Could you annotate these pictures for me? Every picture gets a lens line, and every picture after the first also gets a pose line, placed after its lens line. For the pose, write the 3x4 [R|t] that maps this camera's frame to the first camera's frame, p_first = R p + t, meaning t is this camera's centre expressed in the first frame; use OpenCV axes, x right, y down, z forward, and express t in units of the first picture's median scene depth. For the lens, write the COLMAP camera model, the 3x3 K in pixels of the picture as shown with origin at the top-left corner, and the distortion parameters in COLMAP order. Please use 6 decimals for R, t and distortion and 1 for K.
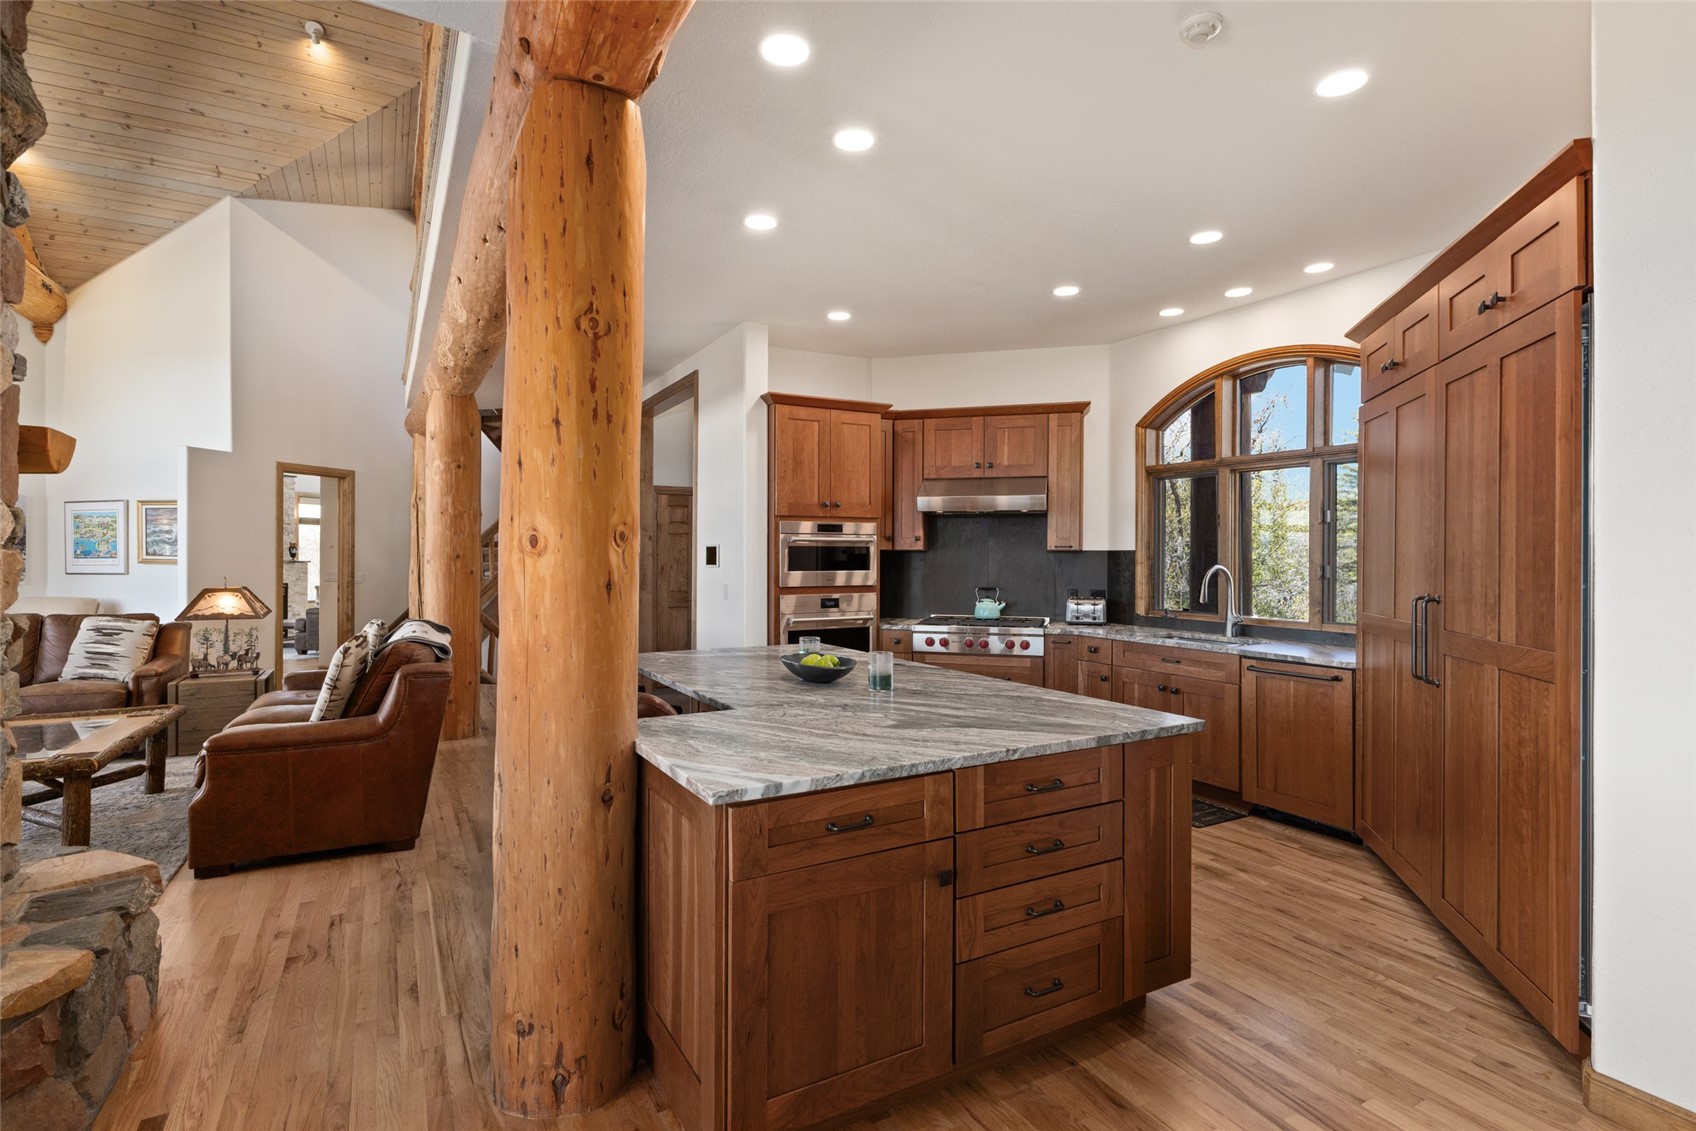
lens RADIAL K [[816.1, 0, 850.8], [0, 816.1, 544.9], [0, 0, 1]] dist [0.002932, -0.005508]
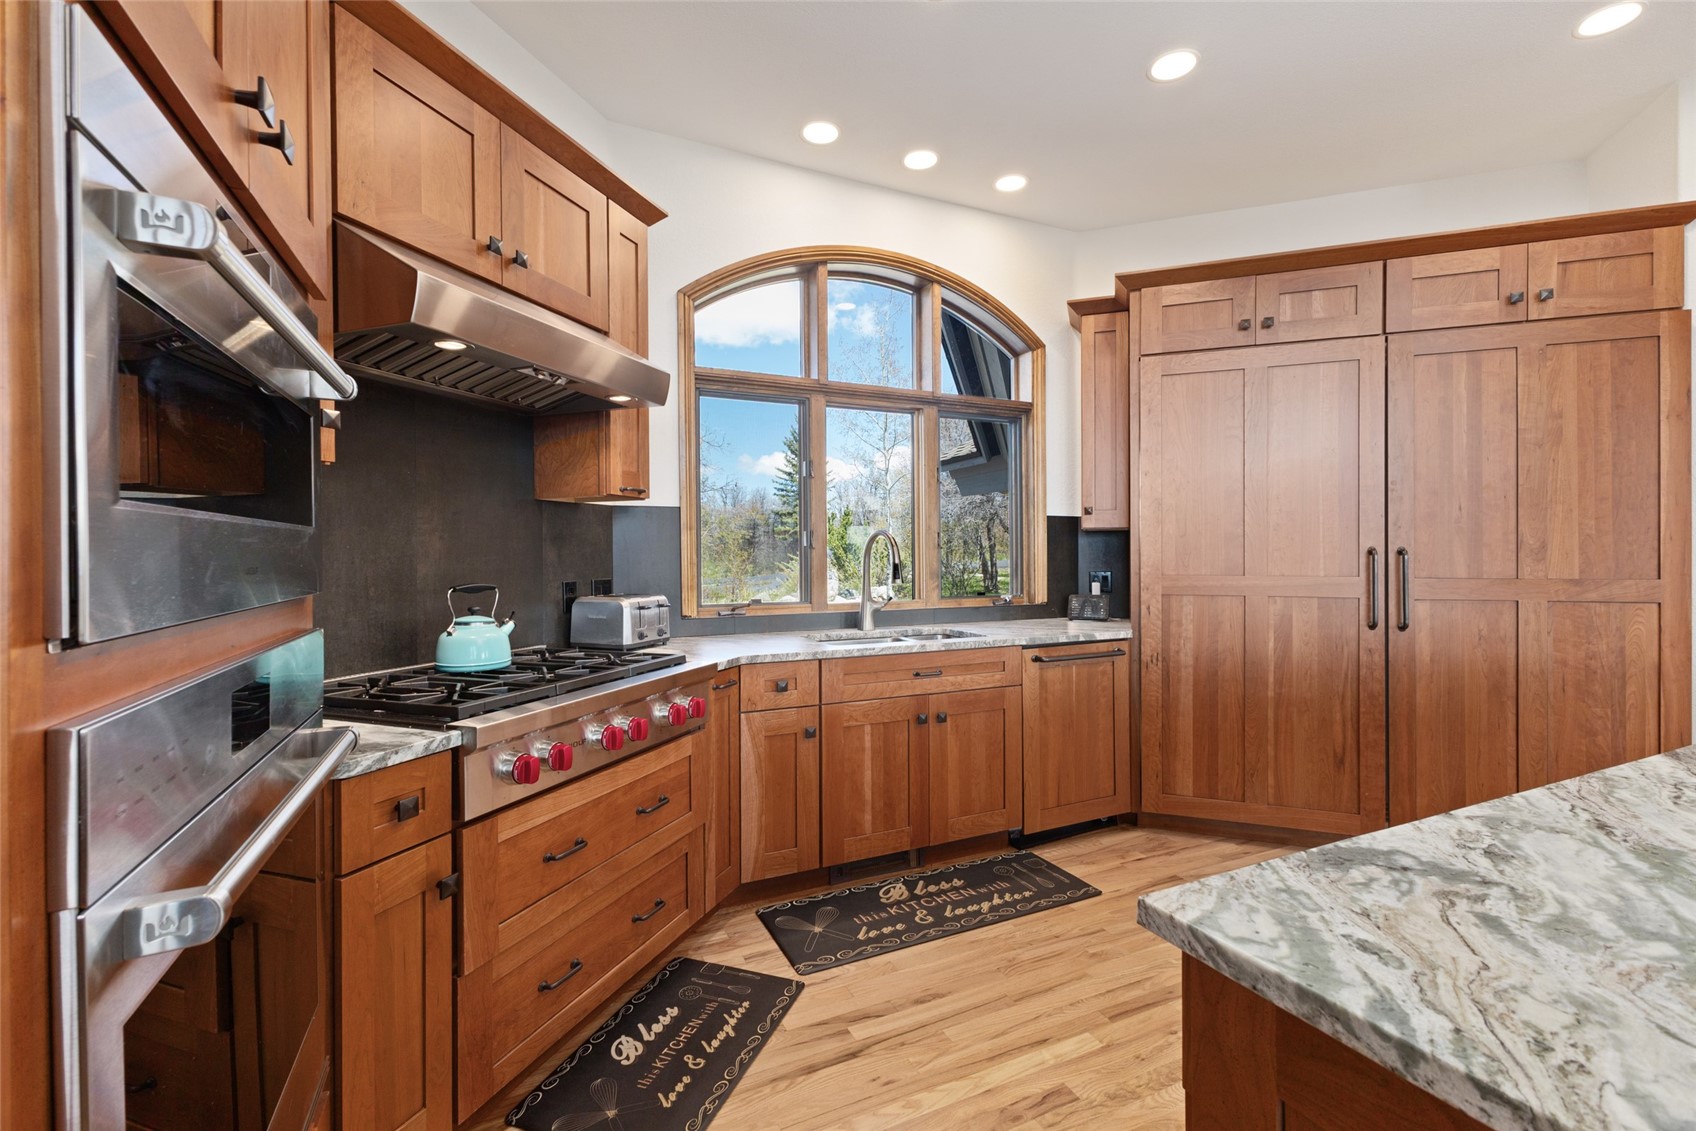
lens RADIAL K [[740.3, 0, 847.2], [0, 740.3, 549.0], [0, 0, 1]] dist [0.010409, -0.000346]
pose [[0.067276, -0.003923, 0.997727, -0.167286], [-0.010863, 0.999930, 0.004664, 0.033696], [-0.997675, -0.011152, 0.067229, 0.852895]]
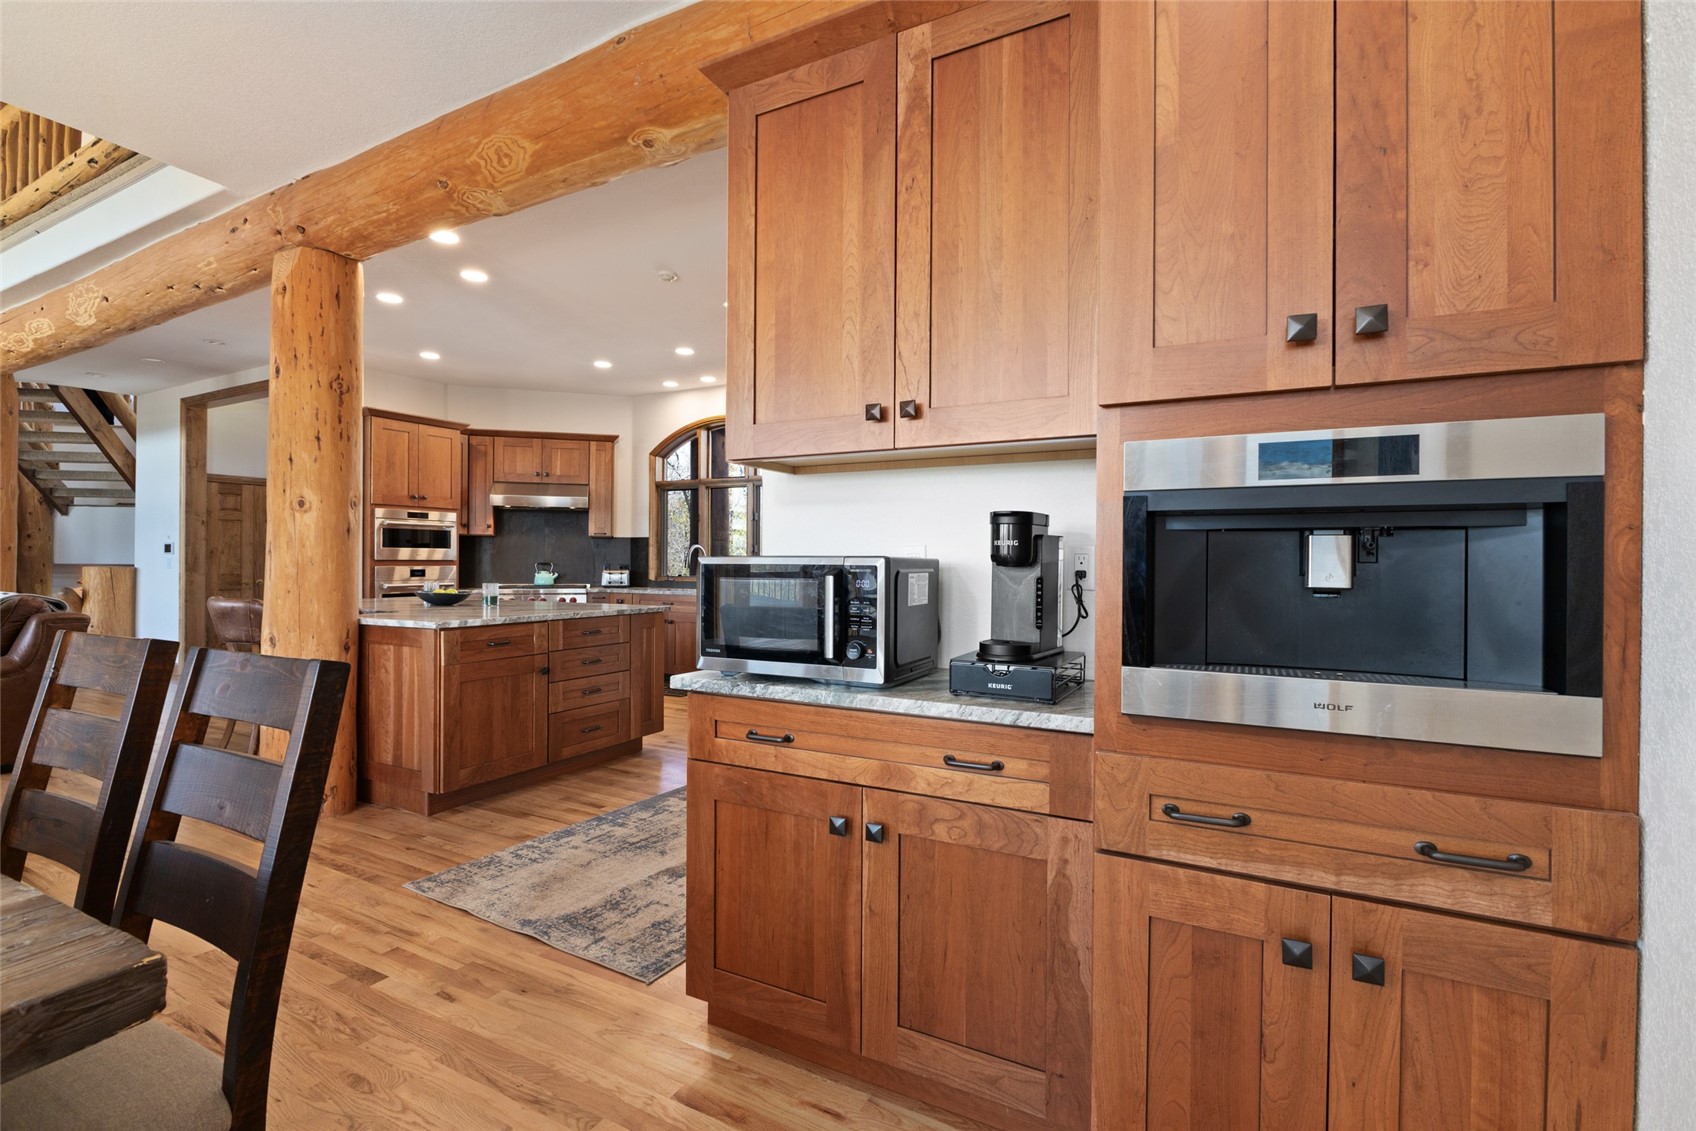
lens RADIAL K [[767.5, 0, 848.0], [0, 767.5, 565.5], [0, 0, 1]] dist [-0.002495, -0.001075]
pose [[0.842338, -0.001994, 0.538945, -0.105302], [-0.007055, 0.999867, 0.014726, 0.036005], [-0.538903, -0.016206, 0.842212, -0.393691]]
